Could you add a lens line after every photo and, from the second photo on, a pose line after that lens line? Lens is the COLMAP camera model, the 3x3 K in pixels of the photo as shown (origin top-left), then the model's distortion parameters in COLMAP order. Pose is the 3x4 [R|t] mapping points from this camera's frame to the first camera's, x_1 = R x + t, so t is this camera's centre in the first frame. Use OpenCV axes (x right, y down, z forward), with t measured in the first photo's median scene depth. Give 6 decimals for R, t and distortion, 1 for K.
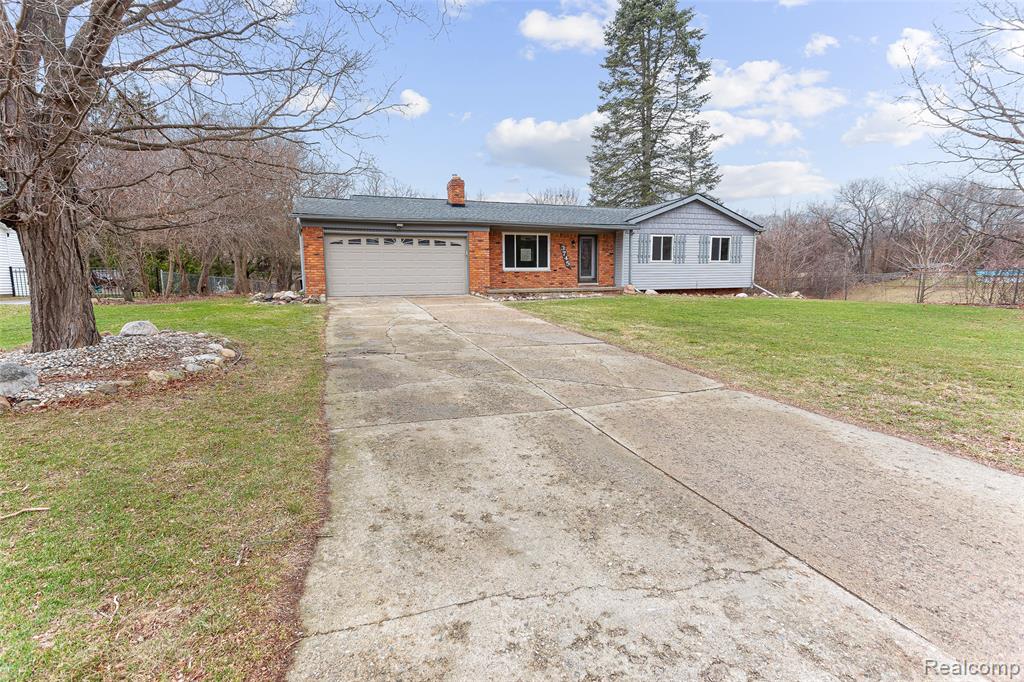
lens RADIAL K [[481.8, 0, 508.1], [0, 481.8, 333.4], [0, 0, 1]] dist [0.027382, 0.000590]
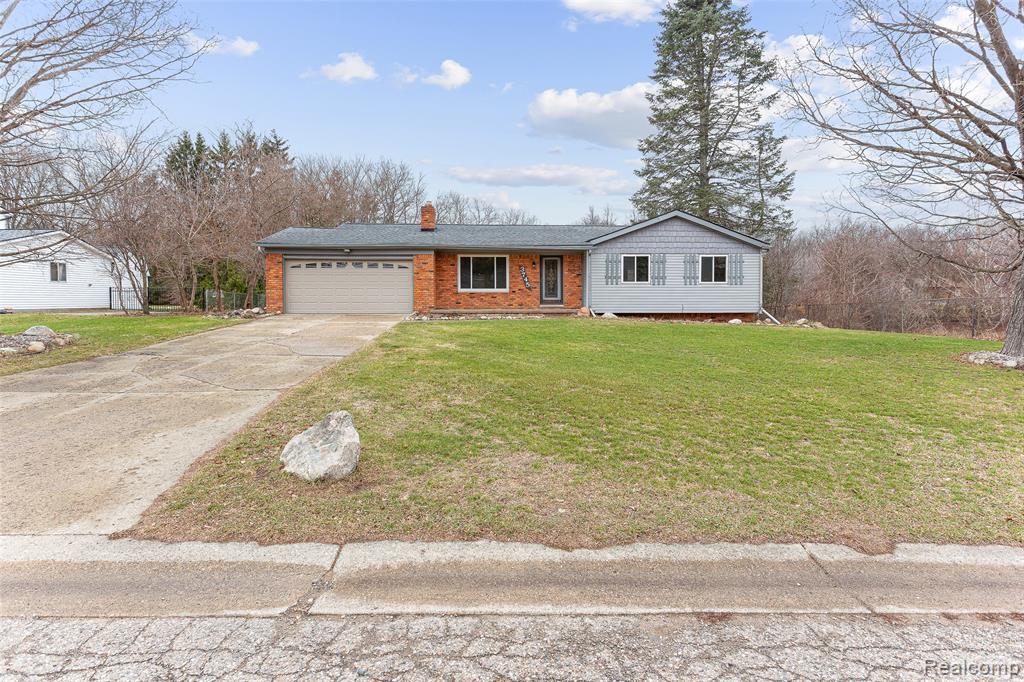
lens RADIAL K [[531.4, 0, 516.9], [0, 531.4, 316.5], [0, 0, 1]] dist [0.003208, 0.000196]
pose [[0.956060, 0.019842, -0.292499, 0.416729], [-0.043392, 0.996296, -0.074245, 0.000761], [0.289942, 0.083675, 0.953379, -0.032307]]
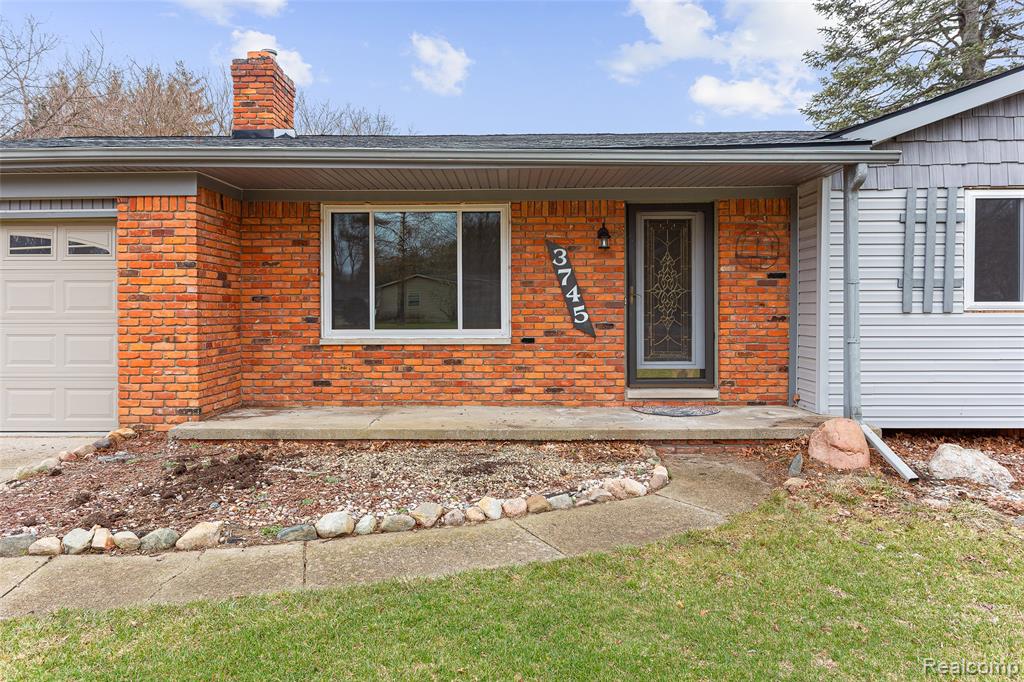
lens RADIAL K [[630.9, 0, 507.7], [0, 630.9, 314.9], [0, 0, 1]] dist [0.013888, -0.000710]
pose [[0.929742, 0.010602, -0.368058, 0.210747], [-0.048655, 0.994358, -0.094263, -0.109647], [0.364982, 0.105548, 0.925012, 0.664601]]
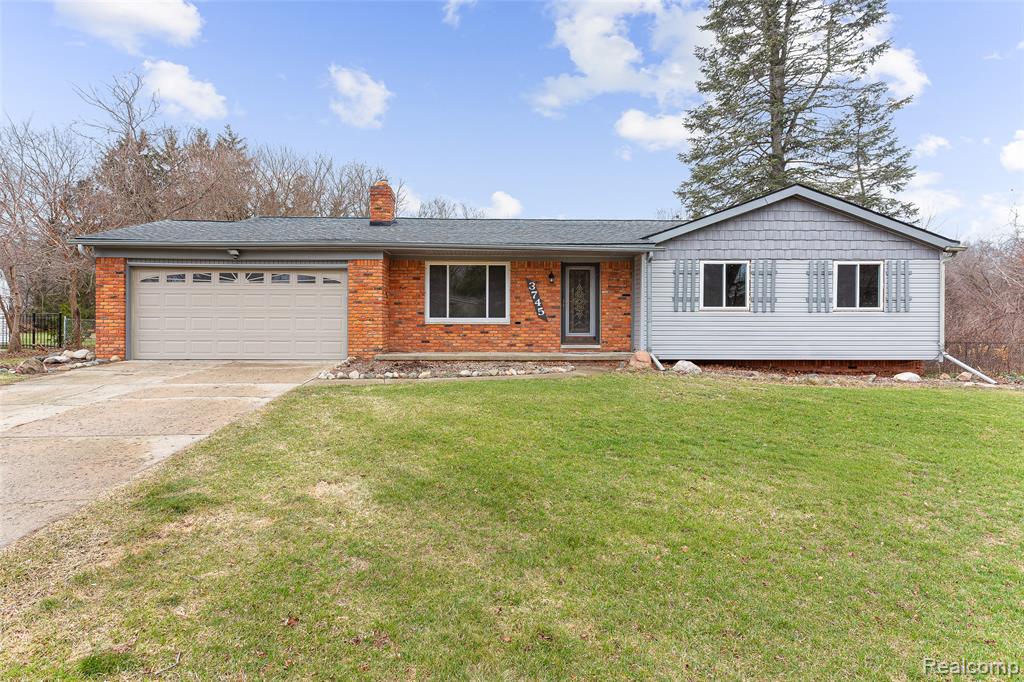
lens RADIAL K [[549.5, 0, 493.9], [0, 549.5, 326.7], [0, 0, 1]] dist [0.019866, 0.000285]
pose [[0.946398, 0.015814, -0.322615, 0.284296], [-0.049972, 0.993943, -0.097874, -0.057012], [0.319113, 0.108749, 0.941457, 0.346122]]
